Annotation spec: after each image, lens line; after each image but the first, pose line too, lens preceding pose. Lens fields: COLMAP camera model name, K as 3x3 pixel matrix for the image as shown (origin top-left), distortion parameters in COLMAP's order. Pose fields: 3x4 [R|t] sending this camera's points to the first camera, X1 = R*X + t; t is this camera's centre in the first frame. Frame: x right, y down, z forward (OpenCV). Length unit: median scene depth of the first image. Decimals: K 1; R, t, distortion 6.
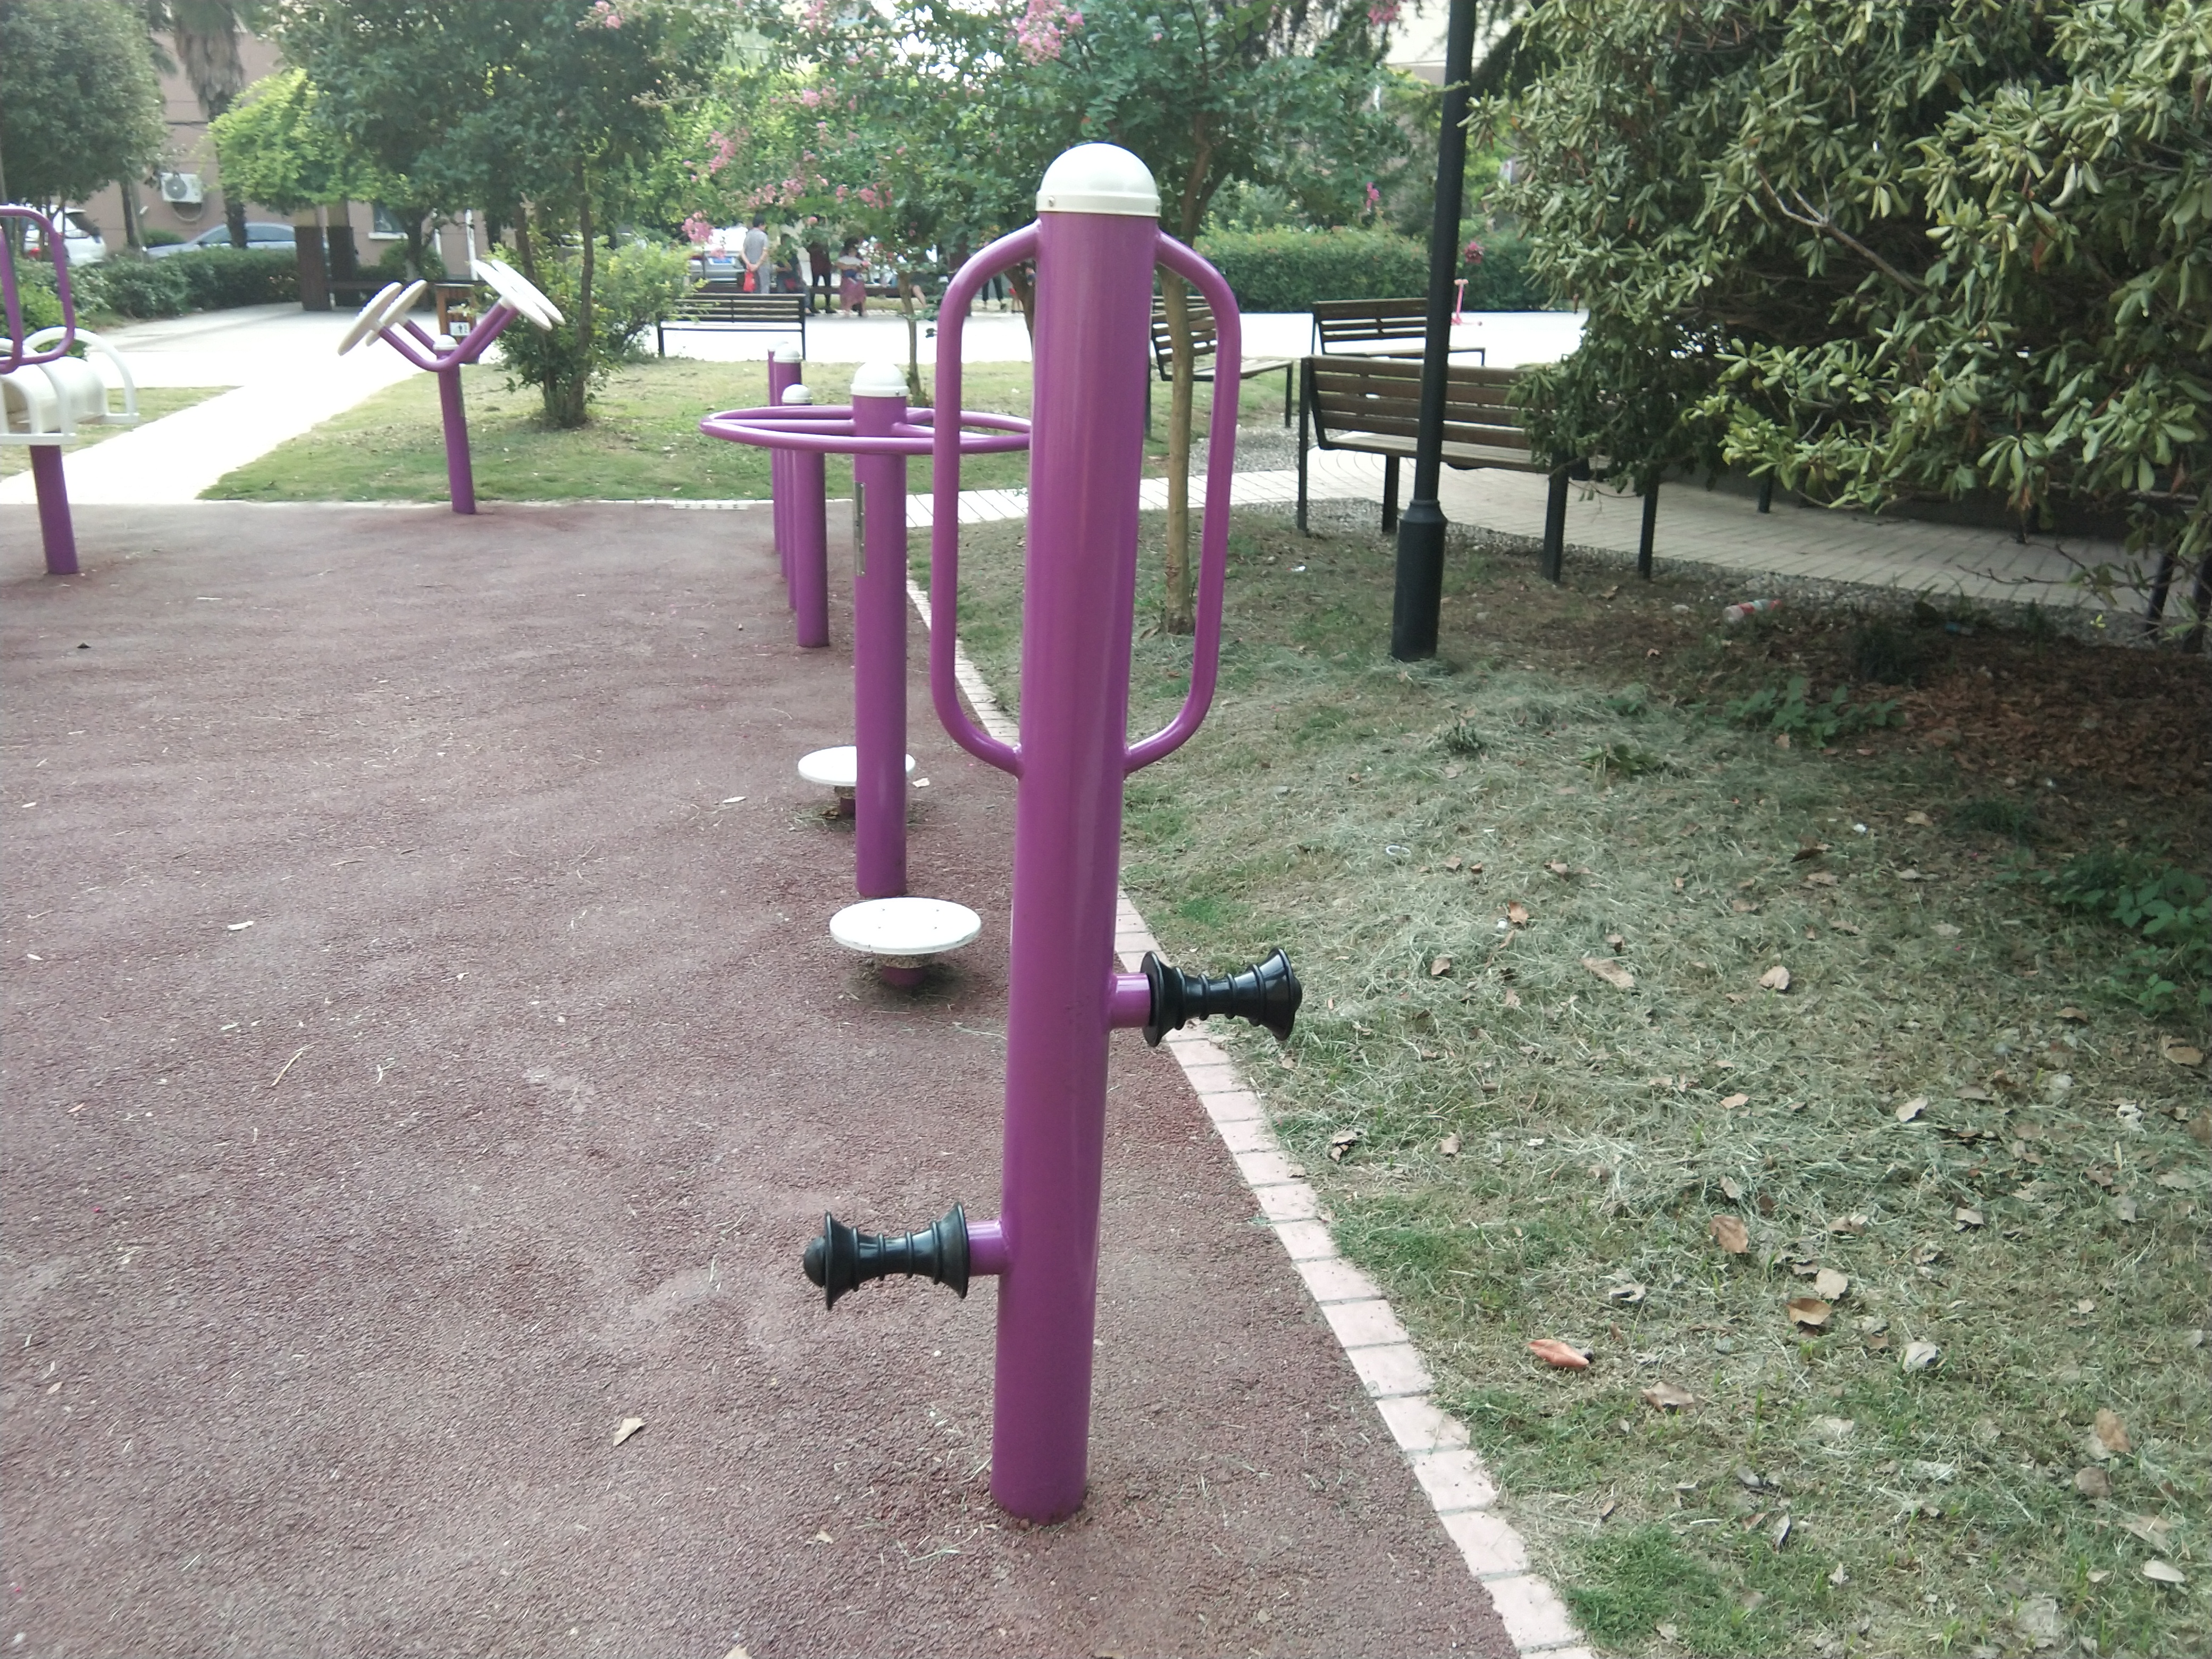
lens RADIAL K [[1749.8, 0, 1094.2], [0, 1749.8, 786.2], [0, 0, 1]] dist [0.109633, -0.161000]
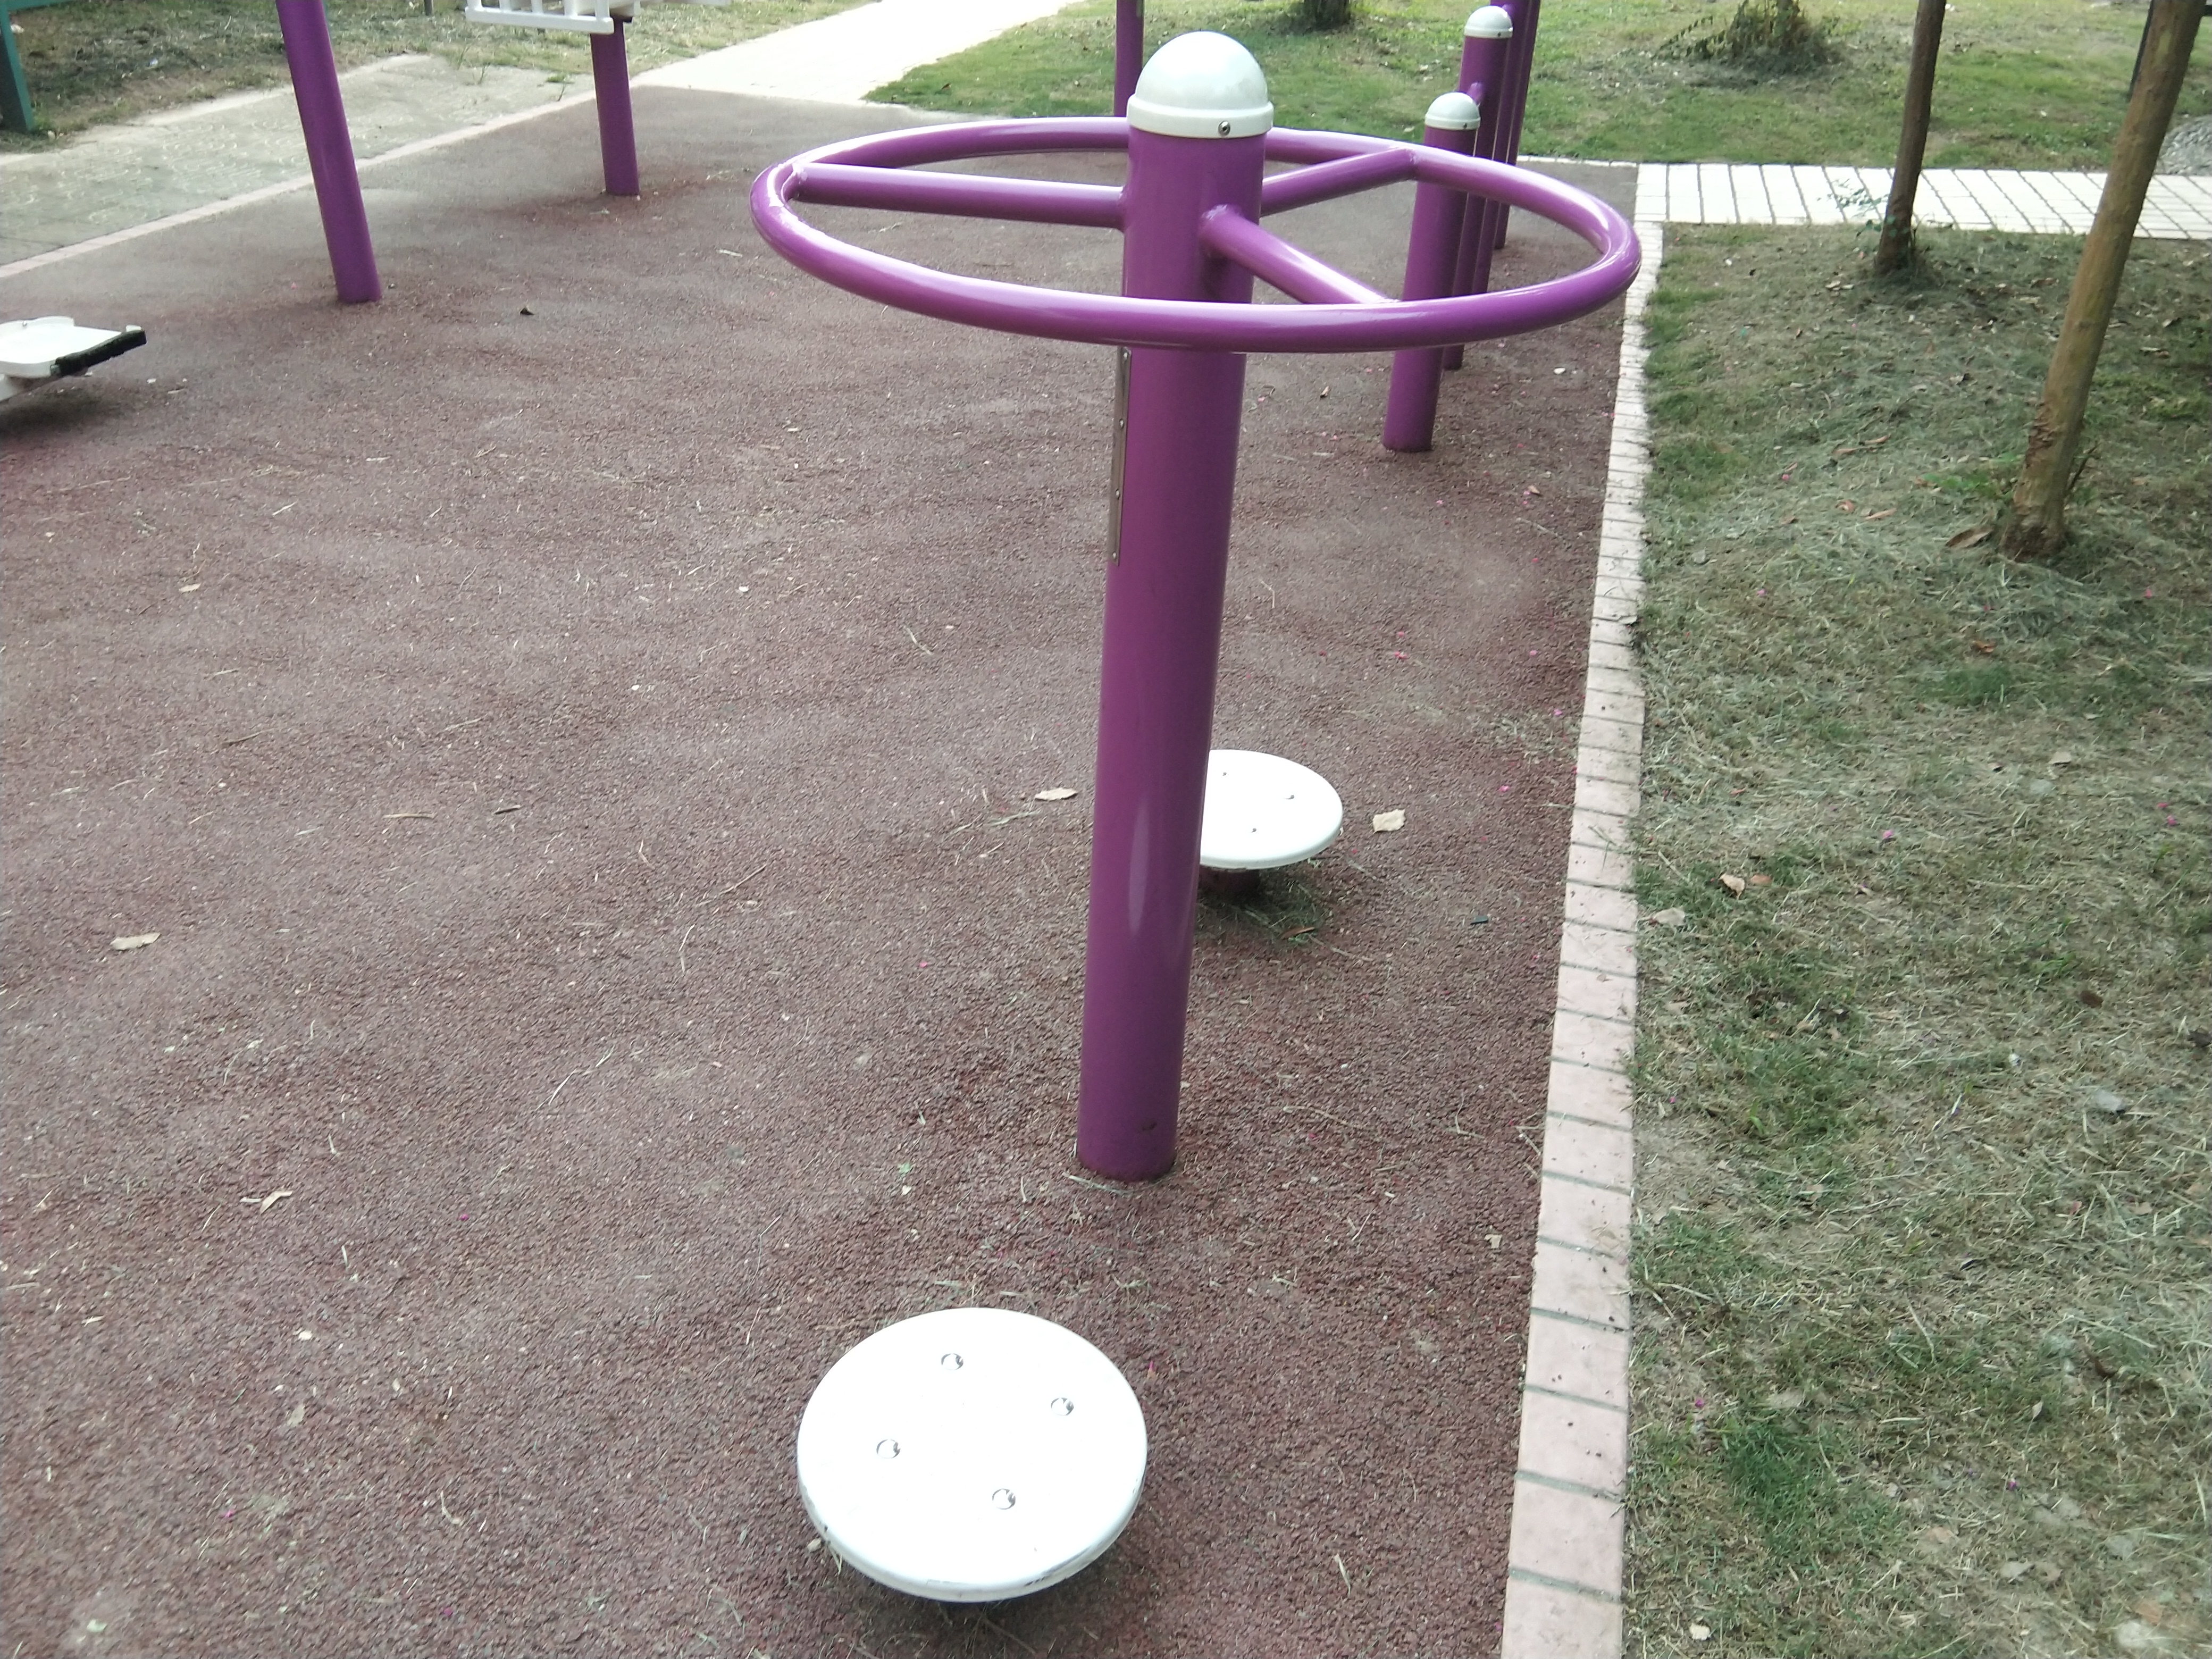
lens RADIAL K [[1749.8, 0, 1094.2], [0, 1749.8, 786.2], [0, 0, 1]] dist [0.109633, -0.161000]
pose [[0.880982, 0.242091, -0.406525, 0.041203], [-0.149865, 0.957725, 0.245565, -0.133630], [0.448789, -0.155414, 0.880020, 0.465555]]
